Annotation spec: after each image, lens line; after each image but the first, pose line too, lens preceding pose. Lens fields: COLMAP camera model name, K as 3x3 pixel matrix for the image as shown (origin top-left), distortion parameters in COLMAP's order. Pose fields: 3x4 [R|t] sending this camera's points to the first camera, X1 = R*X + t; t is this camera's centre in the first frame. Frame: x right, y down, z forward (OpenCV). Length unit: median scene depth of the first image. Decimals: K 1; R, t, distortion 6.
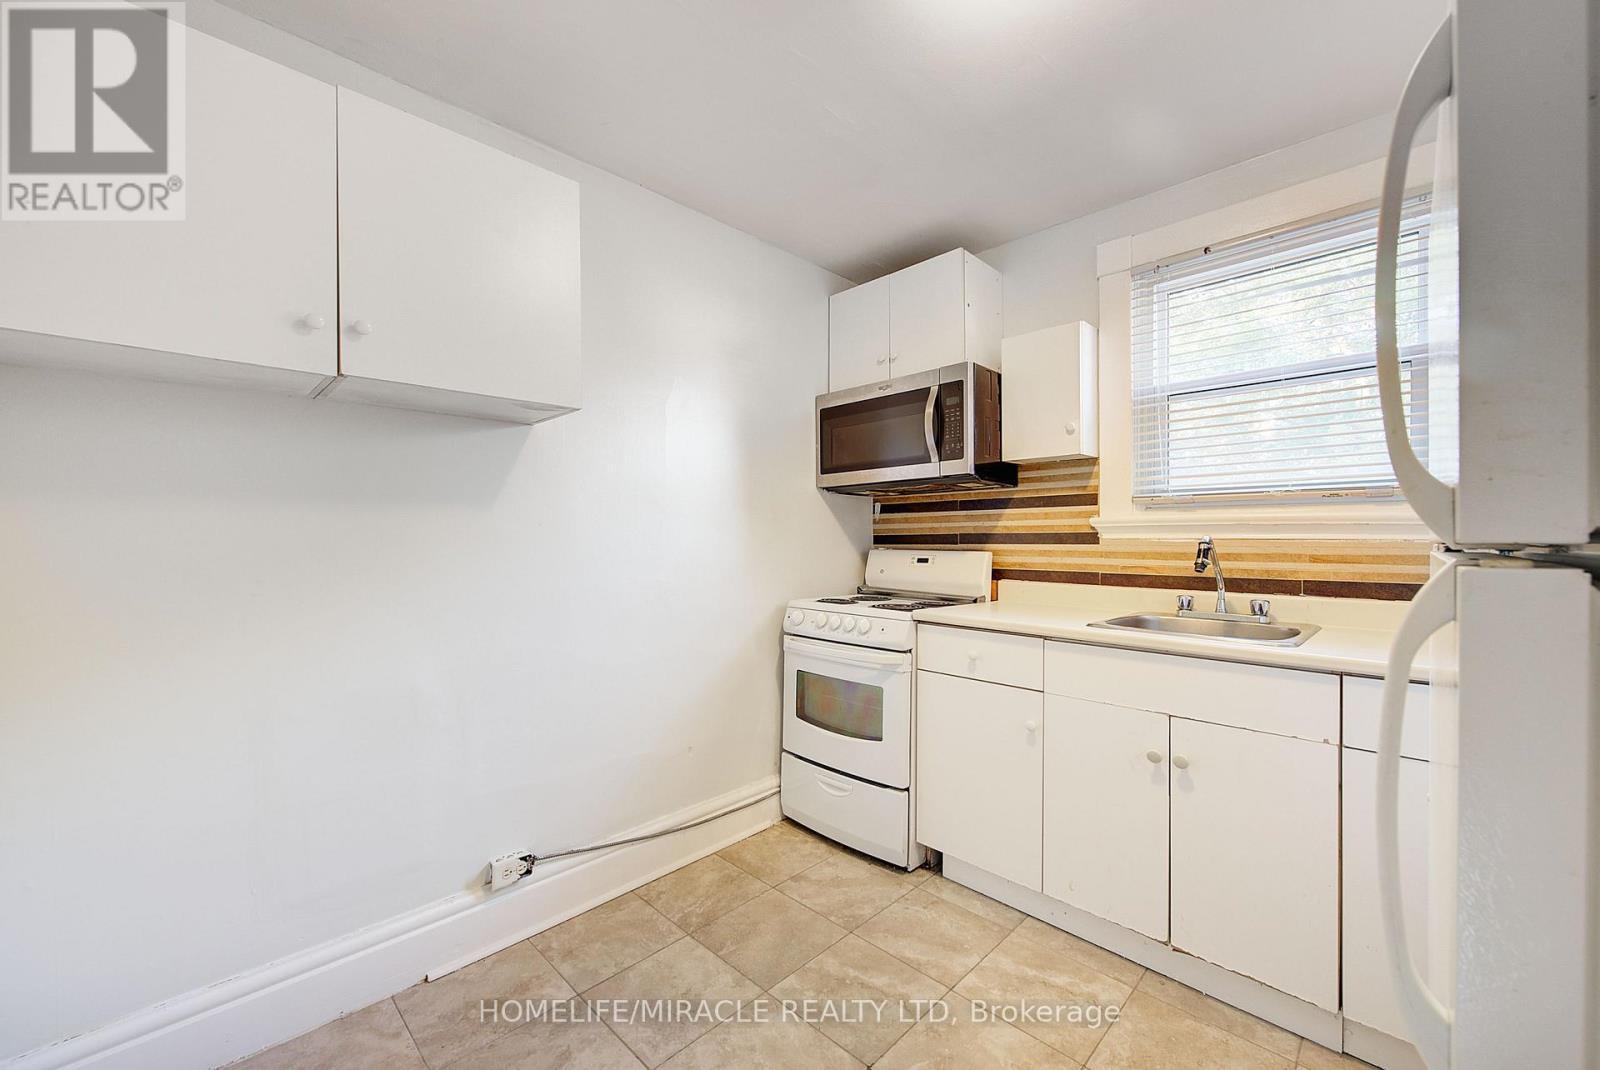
lens RADIAL K [[643.6, 0, 828.0], [0, 643.6, 531.4], [0, 0, 1]] dist [0.005547, -0.002612]
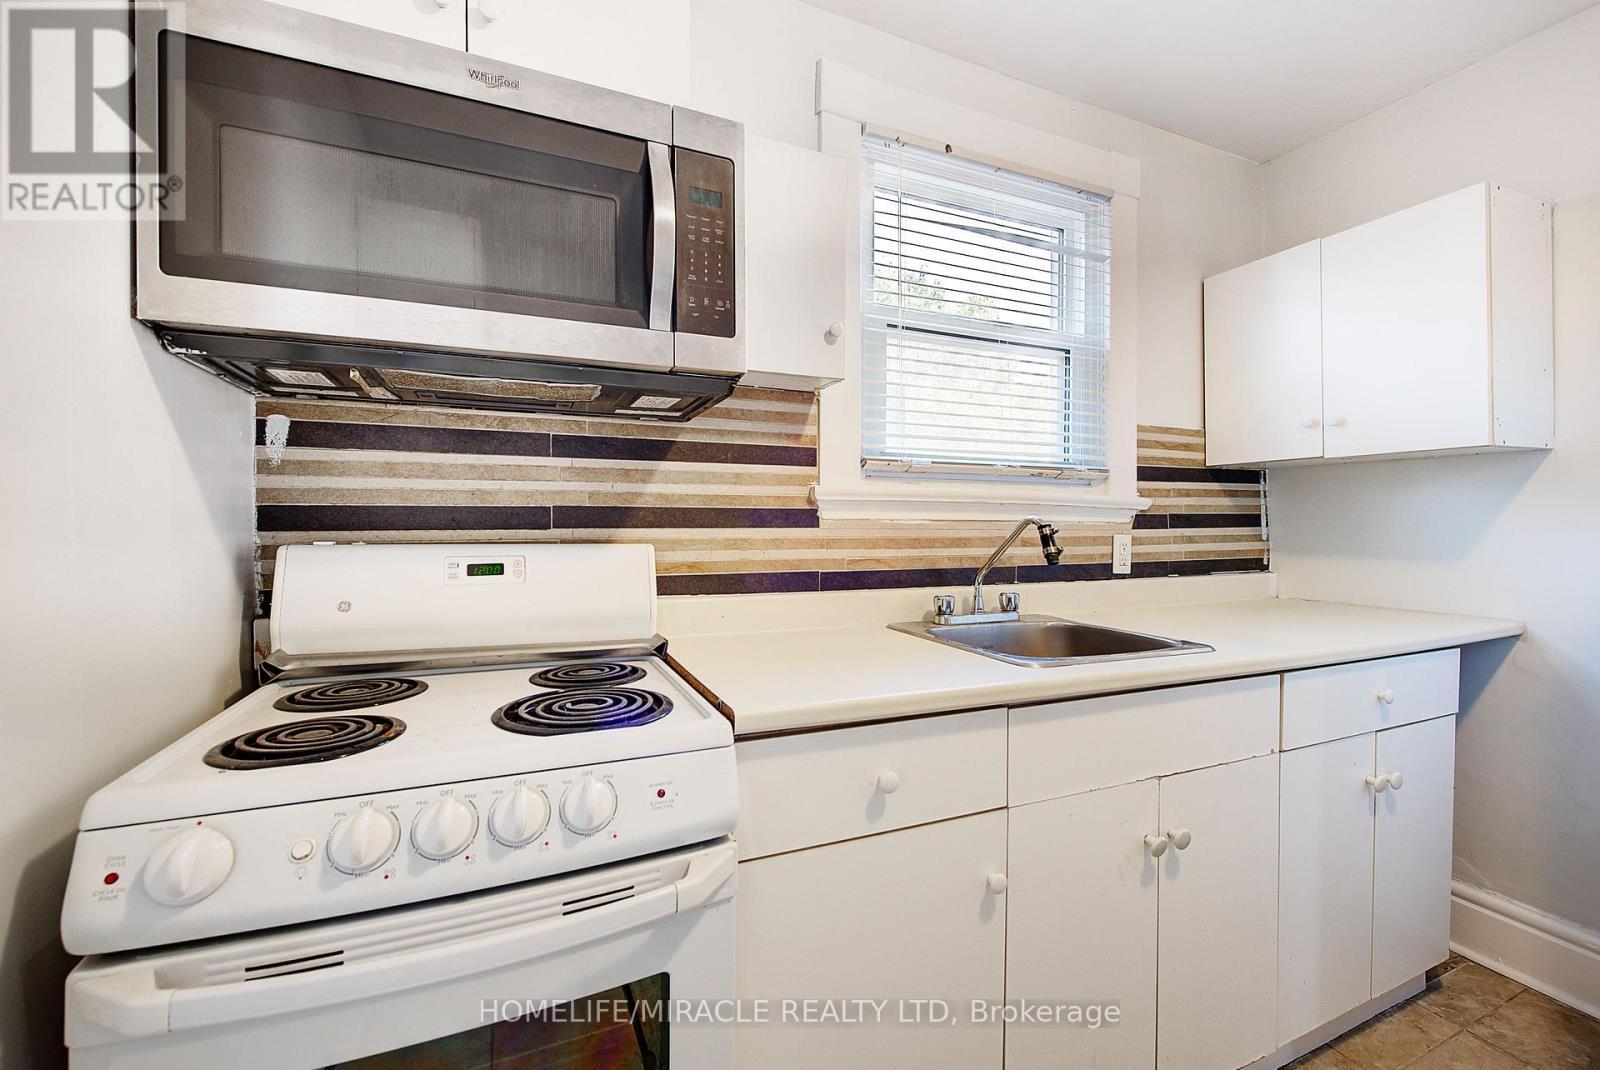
lens RADIAL K [[643.6, 0, 806.8], [0, 643.6, 521.8], [0, 0, 1]] dist [0.005547, -0.002612]
pose [[0.398949, 0.000600, 0.916973, -0.187047], [-0.015186, 0.999867, 0.005952, 0.011375], [-0.916847, -0.016299, 0.398906, 0.812009]]
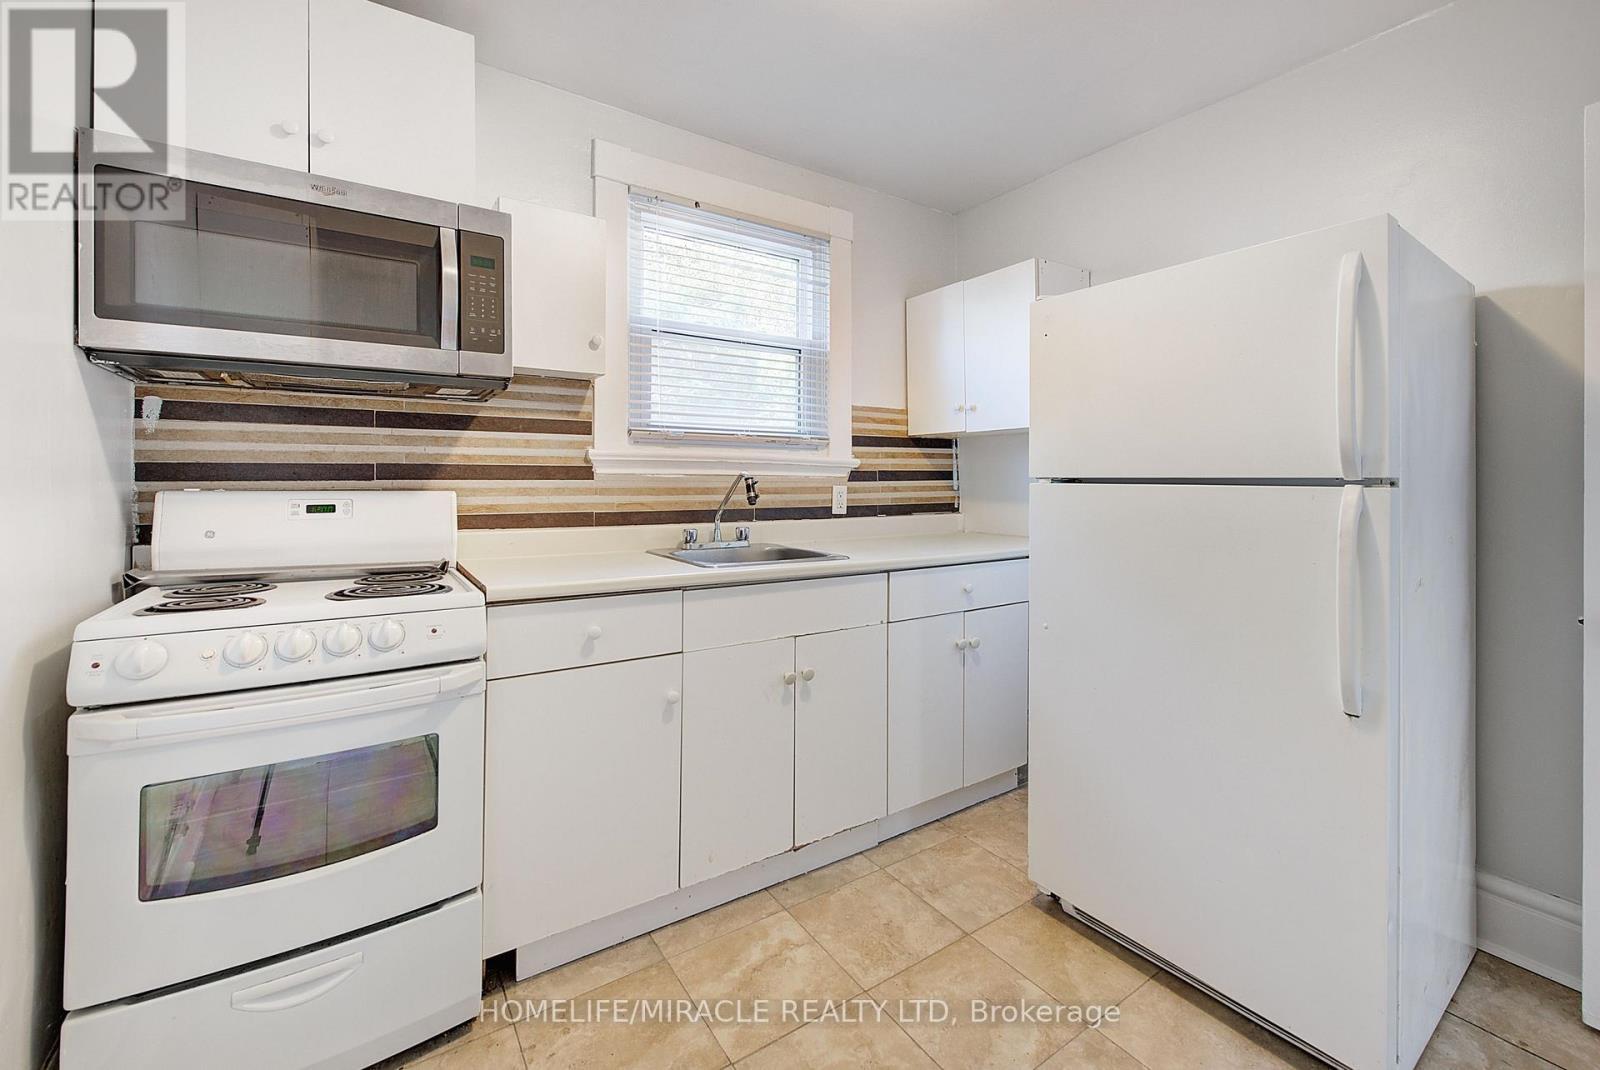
lens RADIAL K [[643.6, 0, 798.1], [0, 643.6, 474.7], [0, 0, 1]] dist [0.005547, -0.002612]
pose [[0.232783, 0.006084, 0.972510, -0.396484], [-0.015957, 0.999870, -0.002435, 0.011512], [-0.972398, -0.014952, 0.232850, 0.563999]]
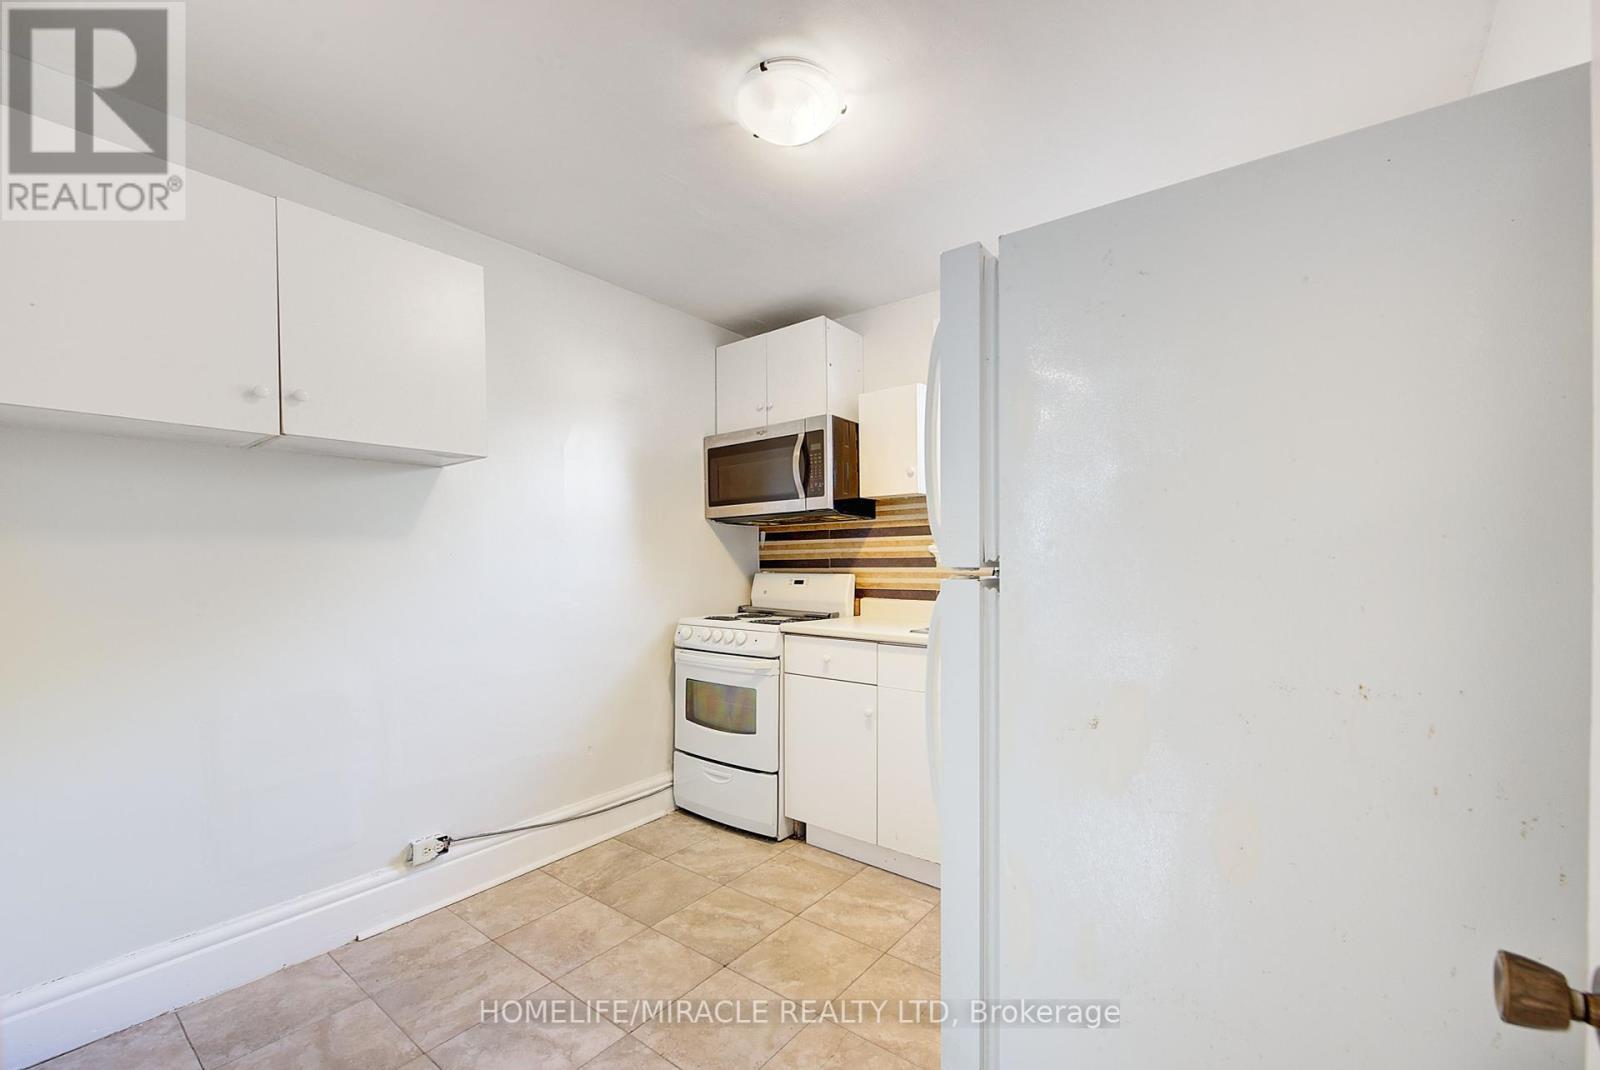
lens RADIAL K [[643.6, 0, 814.8], [0, 643.6, 567.9], [0, 0, 1]] dist [0.005547, -0.002612]
pose [[0.994057, -0.007458, 0.108603, 0.065531], [0.005368, 0.999795, 0.019526, -0.003559], [-0.108726, -0.018827, 0.993893, -0.188396]]
